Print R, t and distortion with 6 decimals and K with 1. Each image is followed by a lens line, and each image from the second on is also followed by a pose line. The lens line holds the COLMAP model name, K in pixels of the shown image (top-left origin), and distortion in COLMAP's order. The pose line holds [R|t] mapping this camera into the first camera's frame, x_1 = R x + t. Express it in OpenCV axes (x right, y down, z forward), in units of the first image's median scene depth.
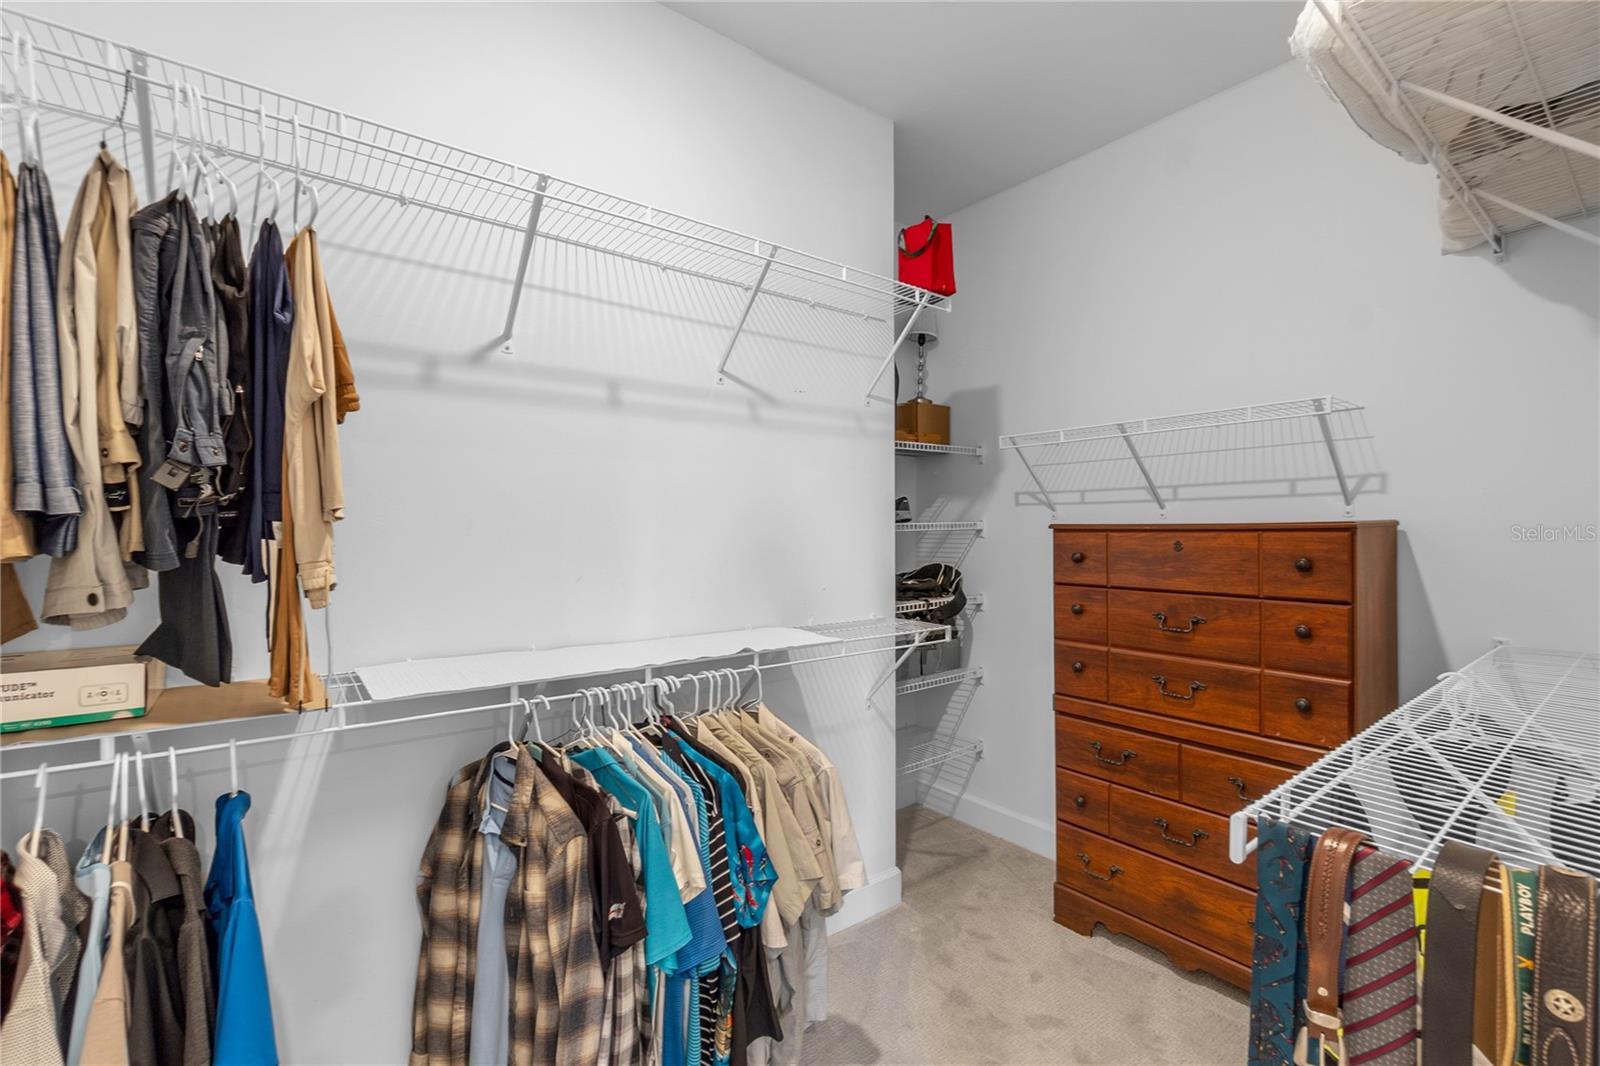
lens RADIAL K [[696.9, 0, 802.1], [0, 696.9, 520.3], [0, 0, 1]] dist [-0.002367, -0.000094]
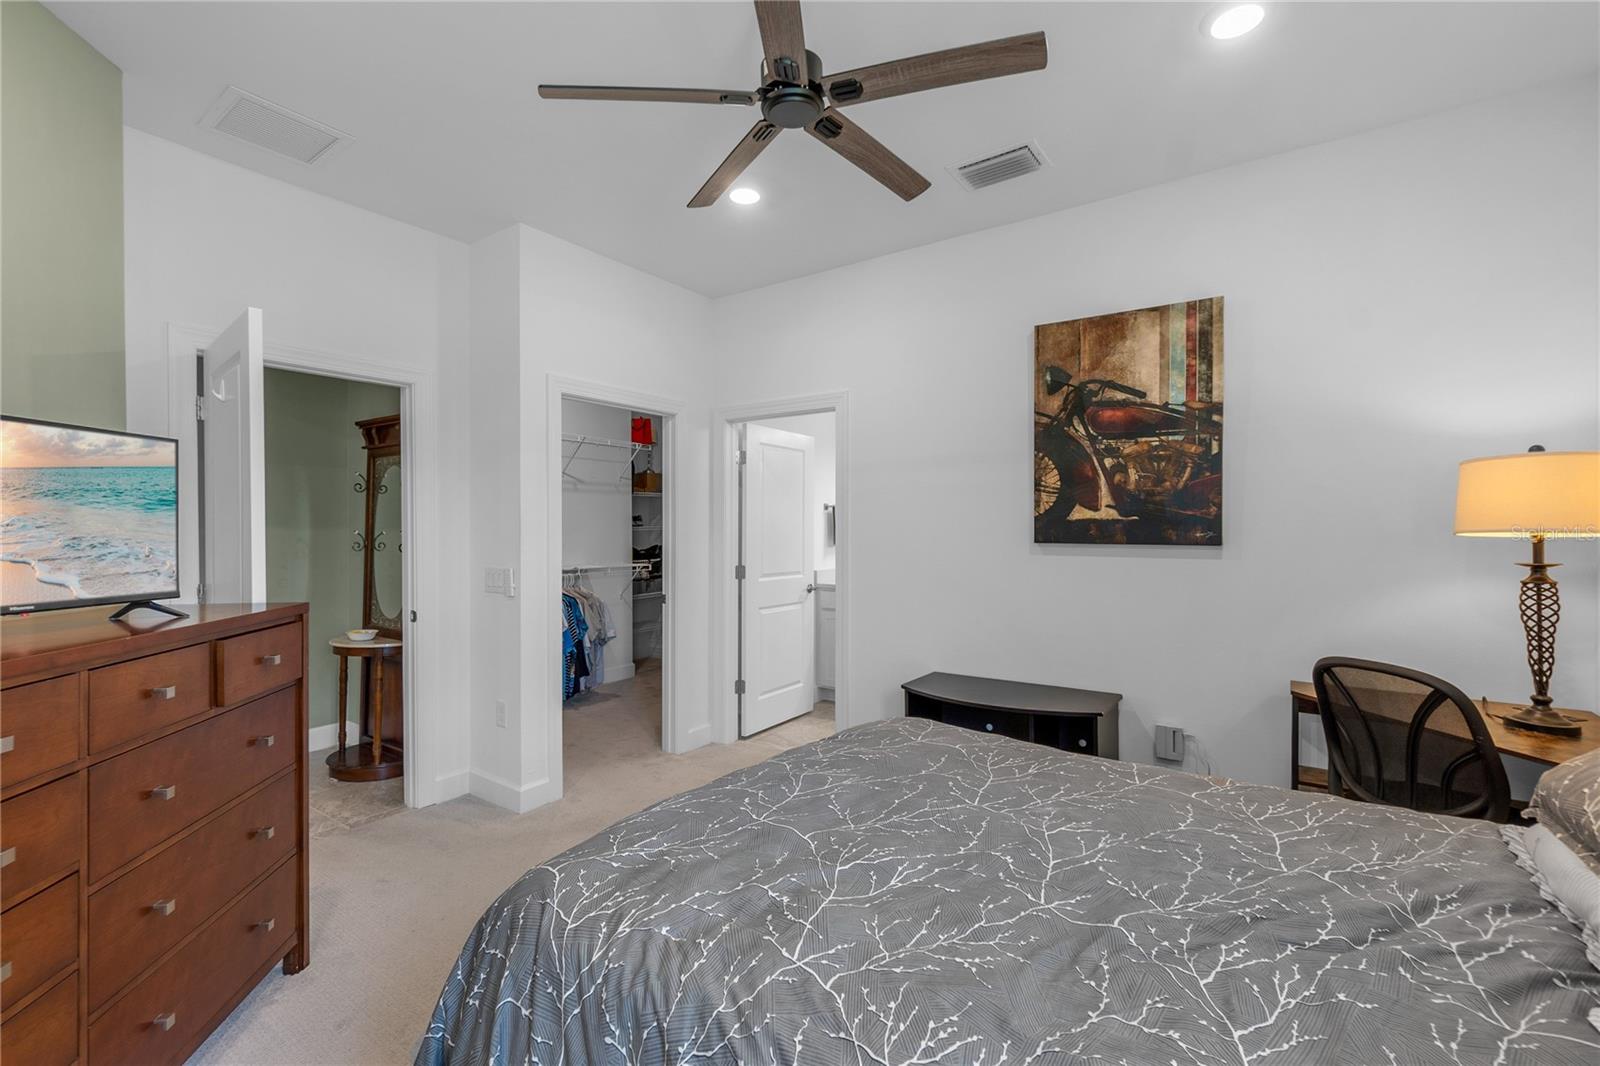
lens RADIAL K [[693.9, 0, 801.6], [0, 693.9, 527.9], [0, 0, 1]] dist [-0.000572, -0.000061]
pose [[0.953326, -0.001253, 0.301940, -0.049210], [-0.000473, 0.999984, 0.005643, -0.010668], [-0.301942, -0.005522, 0.953310, -2.021020]]
